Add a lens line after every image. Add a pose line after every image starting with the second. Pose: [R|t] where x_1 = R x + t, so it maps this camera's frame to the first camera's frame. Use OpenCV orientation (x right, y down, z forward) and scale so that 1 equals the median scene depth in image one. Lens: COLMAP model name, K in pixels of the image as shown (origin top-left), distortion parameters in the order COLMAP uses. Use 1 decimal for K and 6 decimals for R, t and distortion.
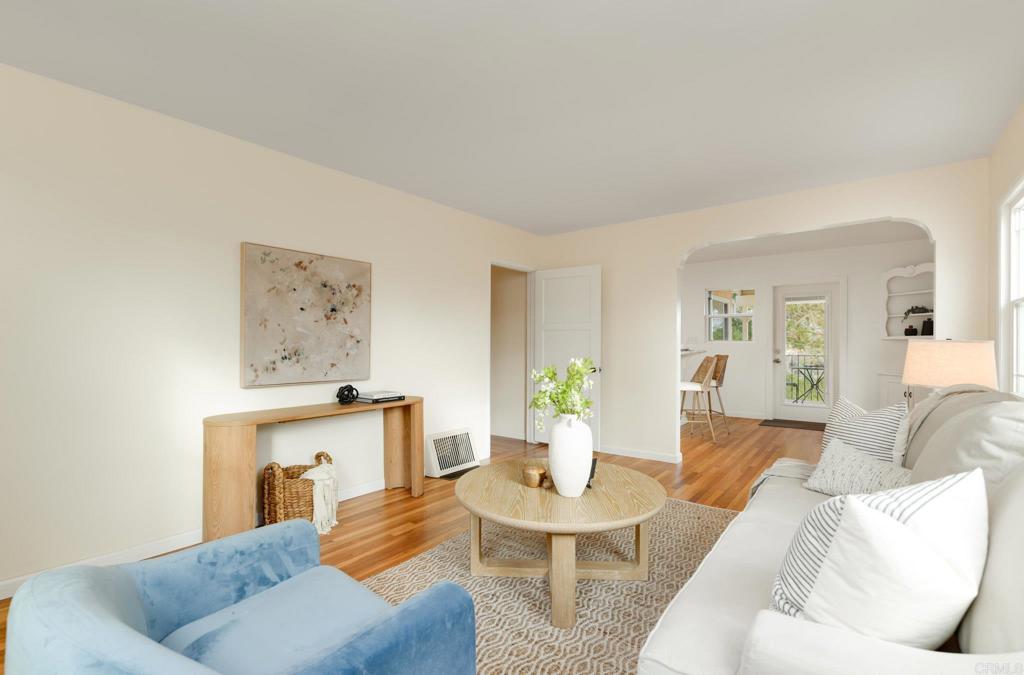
lens RADIAL K [[463.5, 0, 515.0], [0, 463.5, 341.7], [0, 0, 1]] dist [0.004247, -0.004604]
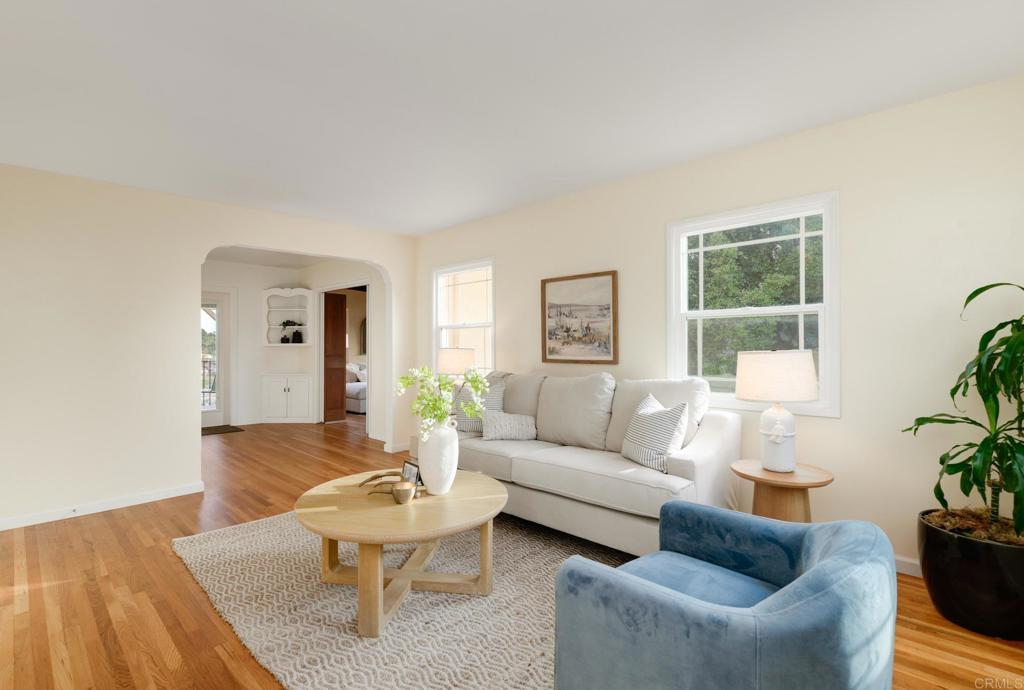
lens RADIAL K [[470.3, 0, 510.2], [0, 470.3, 344.8], [0, 0, 1]] dist [-0.000896, -0.001639]
pose [[0.121979, -0.005584, 0.992517, -0.348066], [0.007771, 0.999959, 0.004670, -0.010314], [-0.992502, 0.007143, 0.122017, 0.239303]]
